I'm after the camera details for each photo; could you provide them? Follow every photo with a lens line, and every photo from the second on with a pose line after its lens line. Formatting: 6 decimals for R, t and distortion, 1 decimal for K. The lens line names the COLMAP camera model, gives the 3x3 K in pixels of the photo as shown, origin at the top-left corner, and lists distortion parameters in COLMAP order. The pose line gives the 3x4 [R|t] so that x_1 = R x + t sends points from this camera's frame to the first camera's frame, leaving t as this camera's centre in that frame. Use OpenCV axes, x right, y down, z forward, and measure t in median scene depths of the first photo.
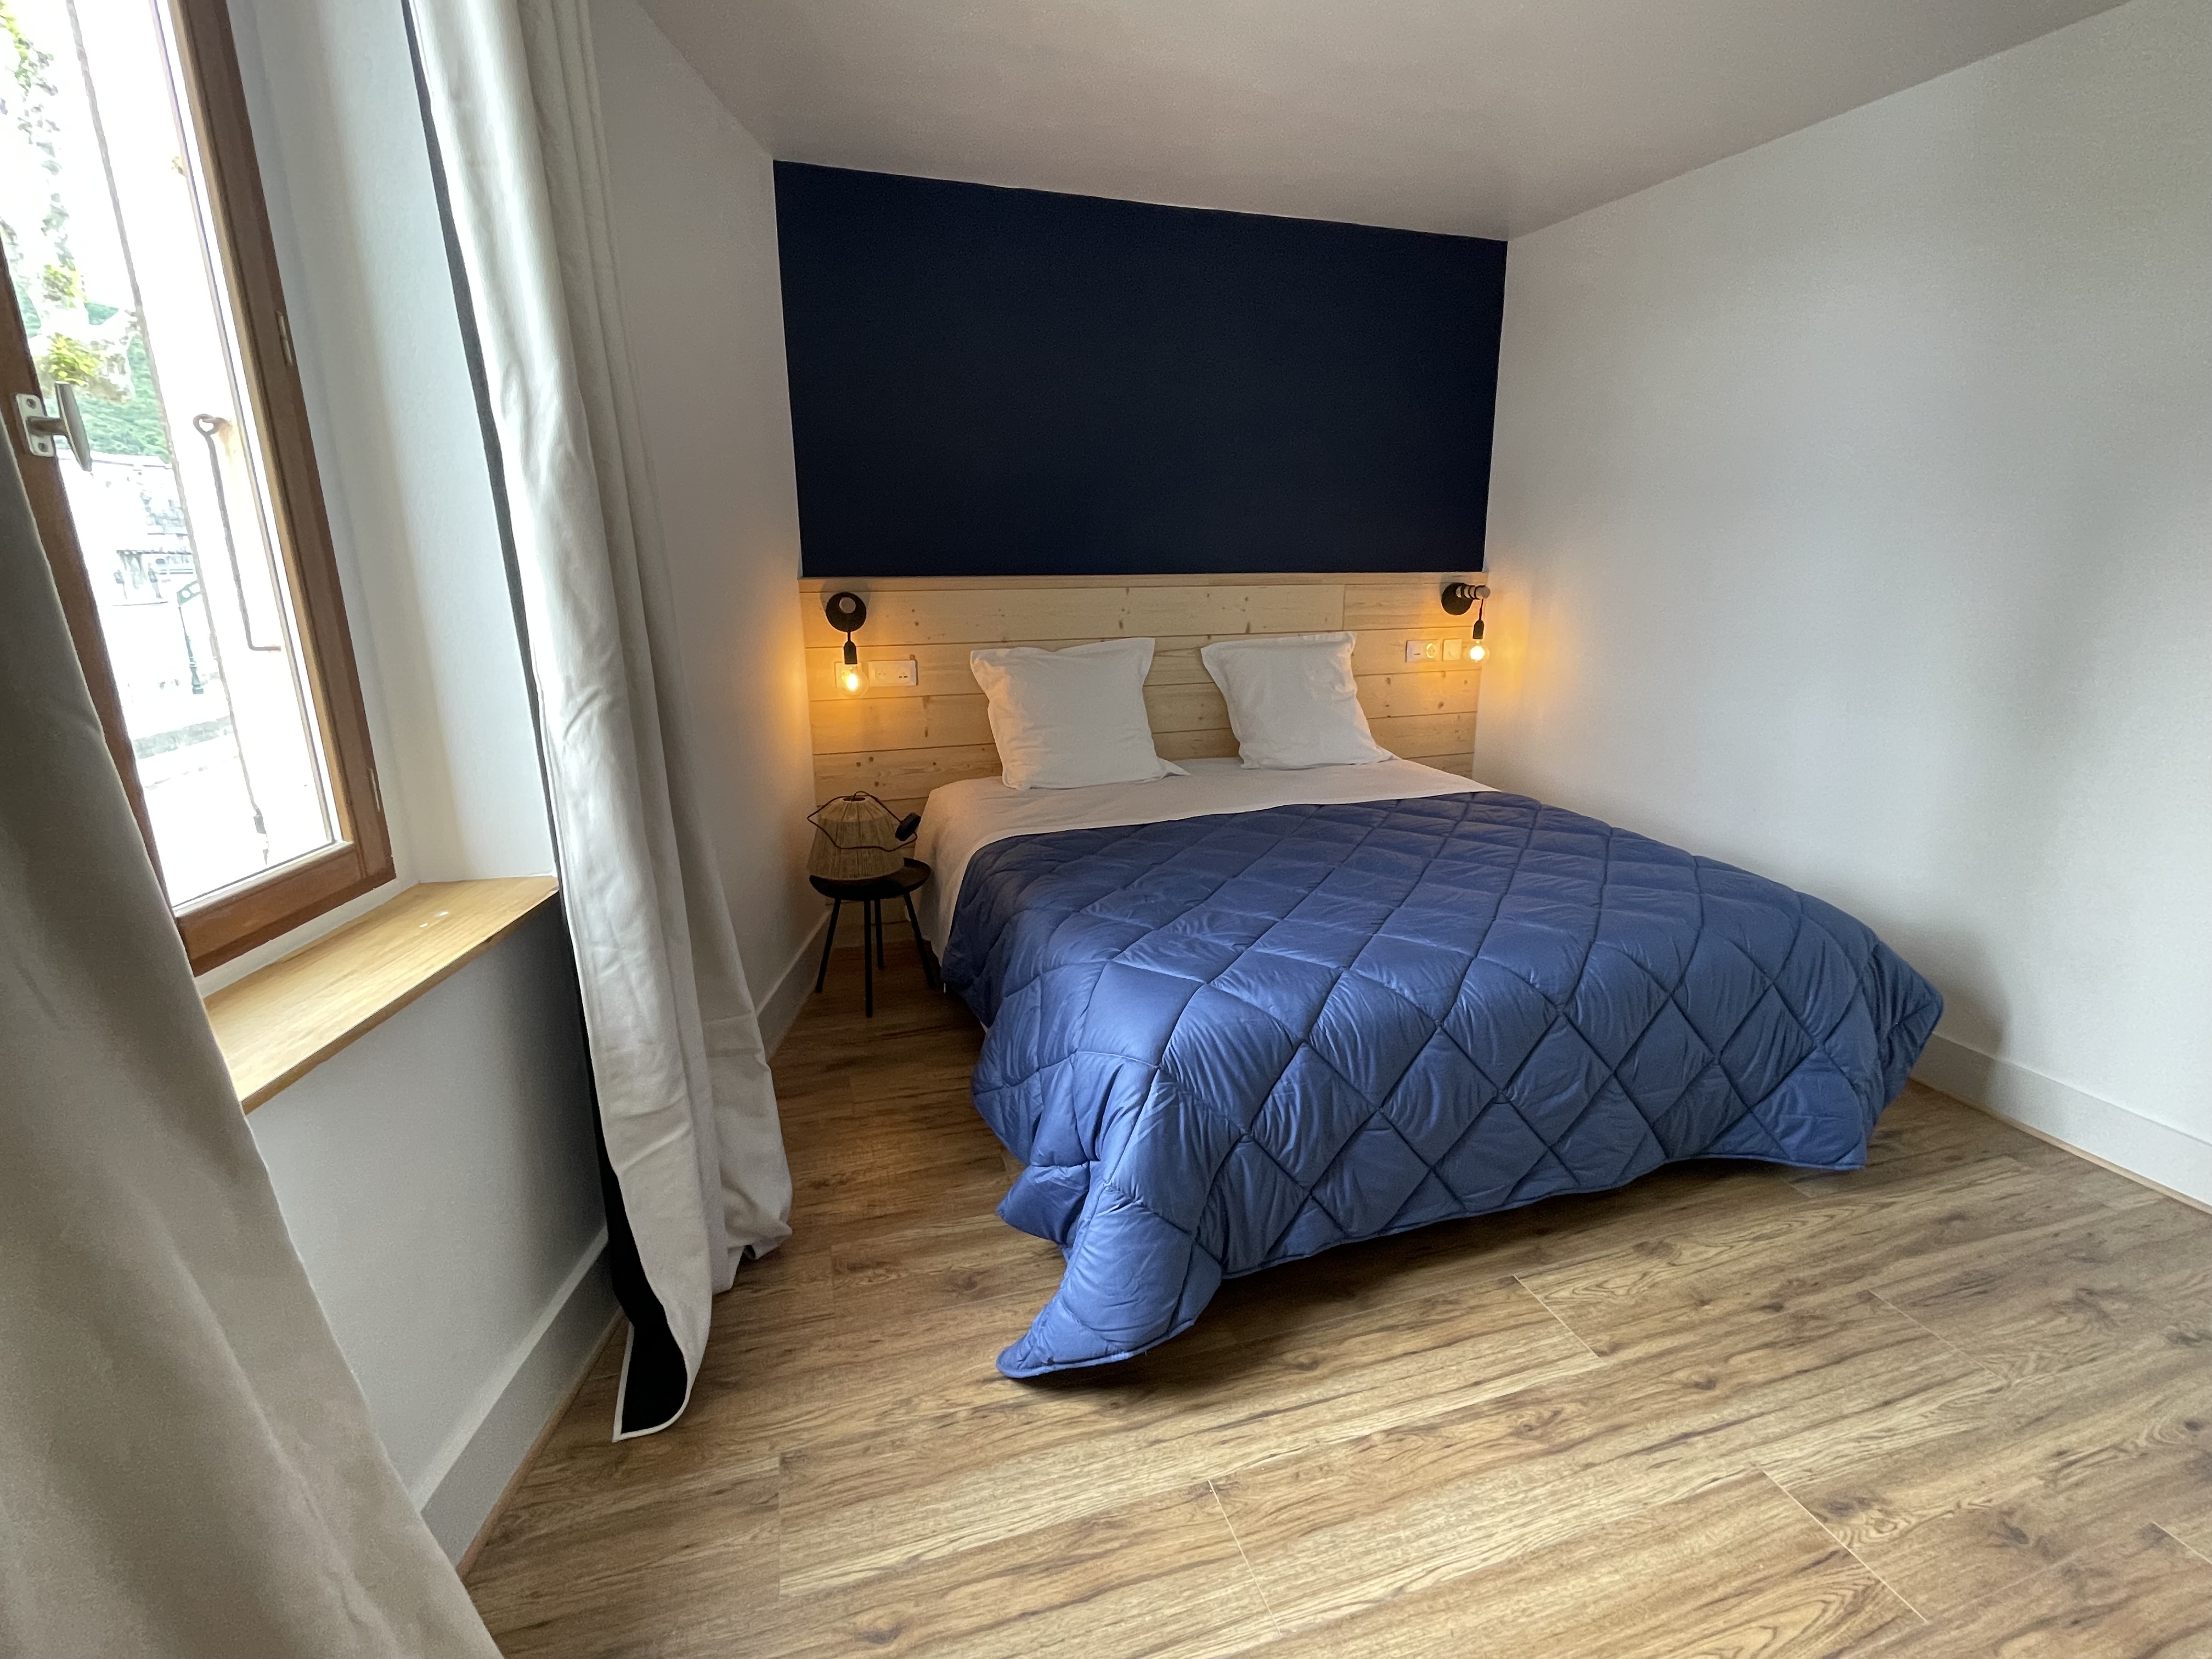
lens RADIAL K [[1012.4, 0, 1107.6], [0, 1012.4, 821.9], [0, 0, 1]] dist [-0.000328, -0.000136]
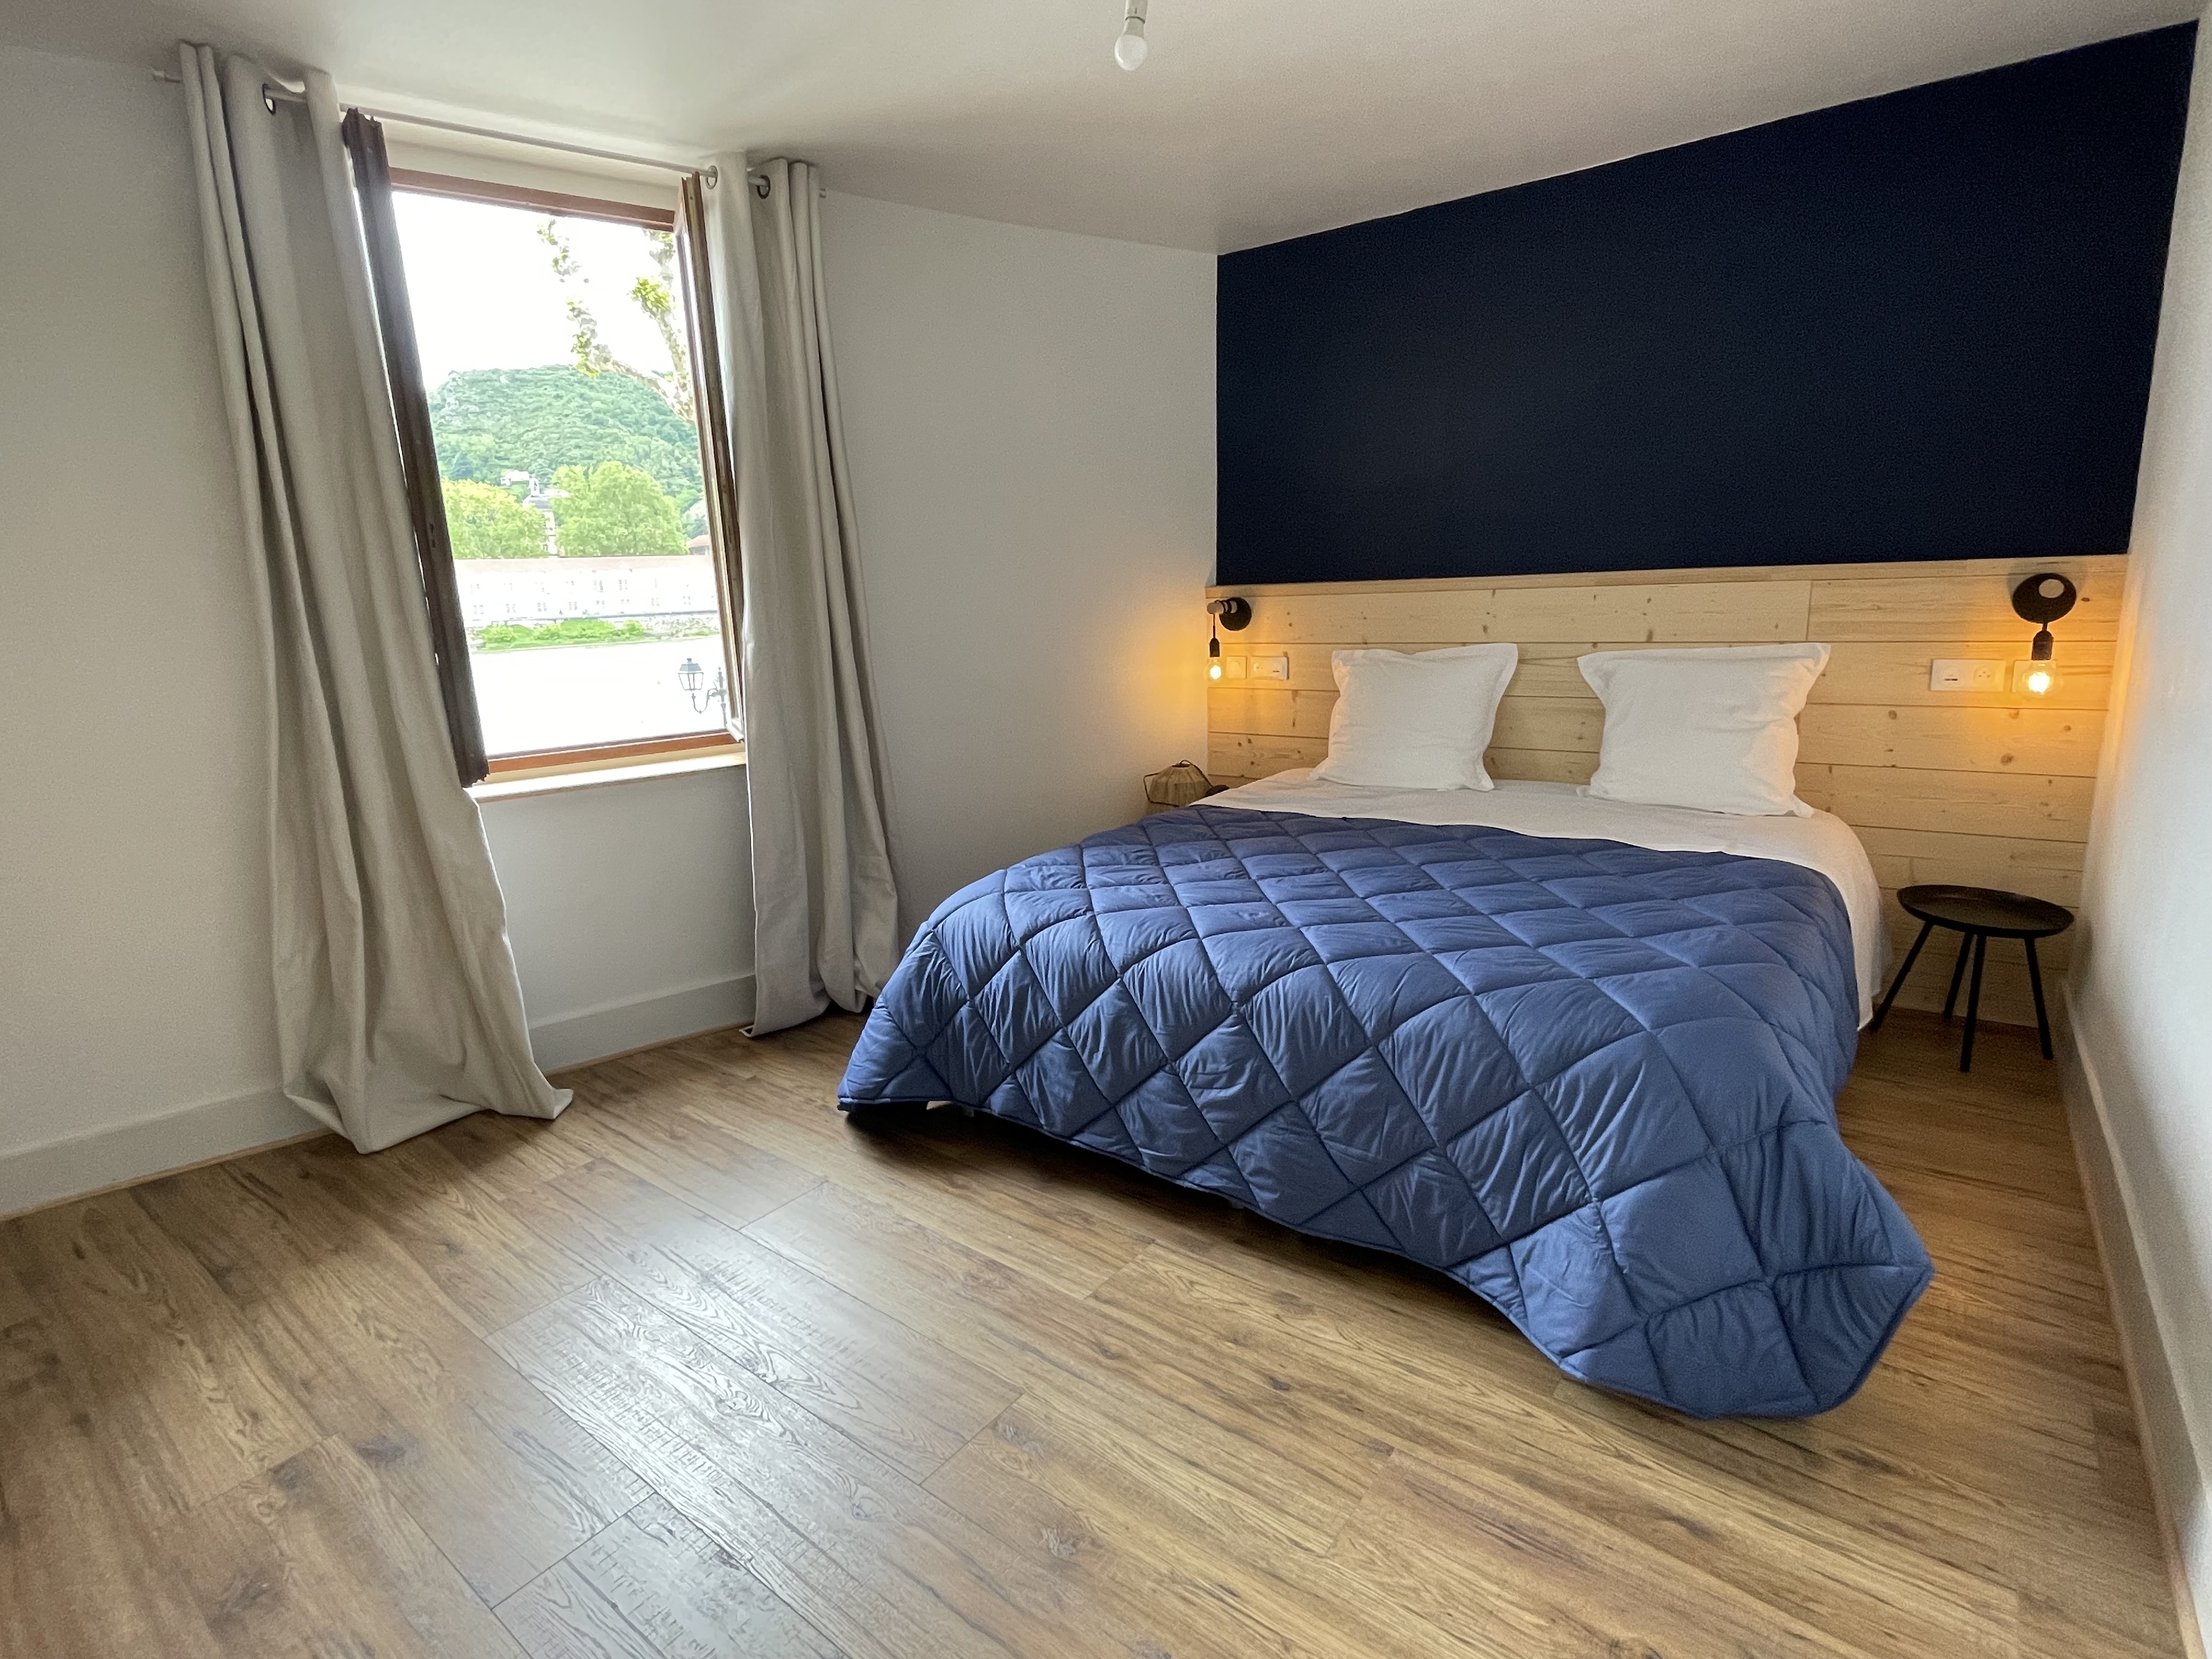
lens RADIAL K [[1107.1, 0, 1108.8], [0, 1107.1, 820.2], [0, 0, 1]] dist [-0.001482, -0.000792]
pose [[0.568012, 0.152807, -0.808710, 0.744724], [-0.173229, 0.982798, 0.064031, -0.027464], [0.804583, 0.103722, 0.584712, 0.146861]]
